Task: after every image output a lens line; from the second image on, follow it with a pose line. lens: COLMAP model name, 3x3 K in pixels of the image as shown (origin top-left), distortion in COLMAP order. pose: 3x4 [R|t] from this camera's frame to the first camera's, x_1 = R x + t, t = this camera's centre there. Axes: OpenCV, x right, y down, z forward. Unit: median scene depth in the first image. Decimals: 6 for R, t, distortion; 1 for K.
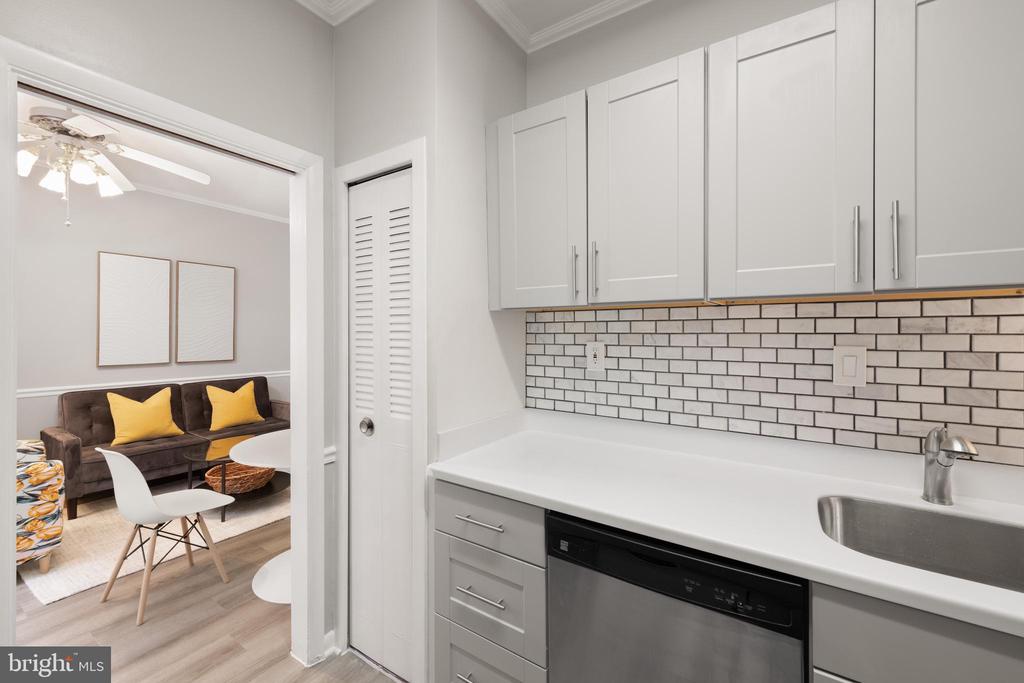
lens RADIAL K [[409.8, 0, 520.6], [0, 409.8, 330.8], [0, 0, 1]] dist [0.015184, -0.005223]
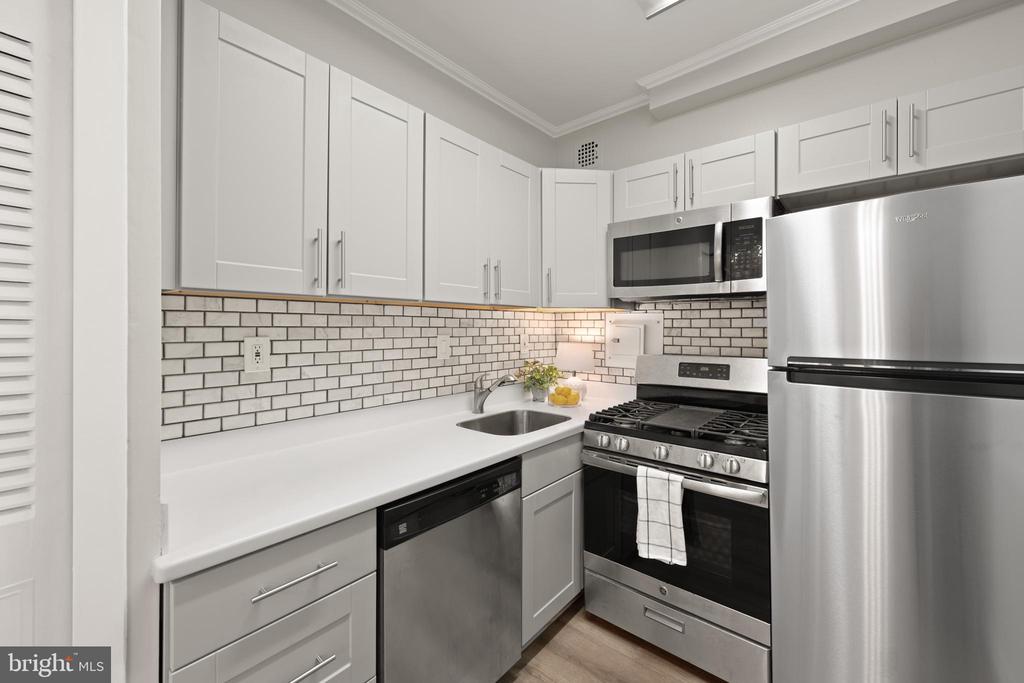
lens RADIAL K [[409.8, 0, 515.5], [0, 409.8, 325.2], [0, 0, 1]] dist [0.015184, -0.005223]
pose [[0.131326, 0.007385, 0.991312, -0.757315], [-0.002635, 0.999971, -0.007101, 0.009535], [-0.991336, -0.001679, 0.131341, 0.487834]]
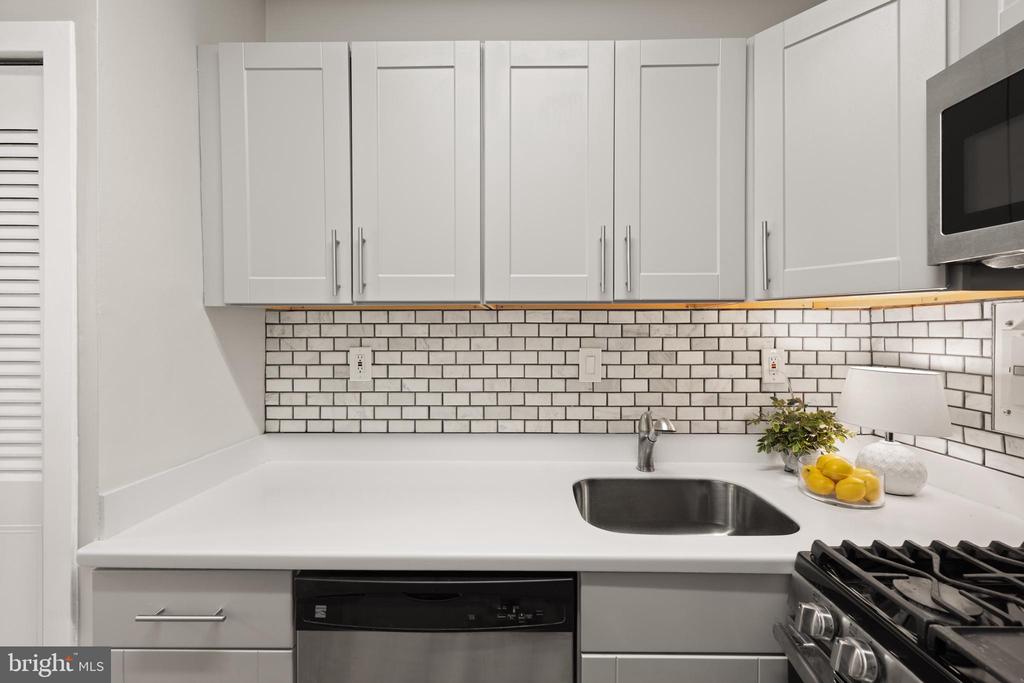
lens RADIAL K [[409.8, 0, 517.7], [0, 409.8, 335.1], [0, 0, 1]] dist [0.015184, -0.005223]
pose [[0.847566, 0.000739, 0.530689, 0.006015], [-0.000934, 1.000000, 0.000099, 0.000900], [-0.530689, -0.000580, 0.847566, 0.121750]]
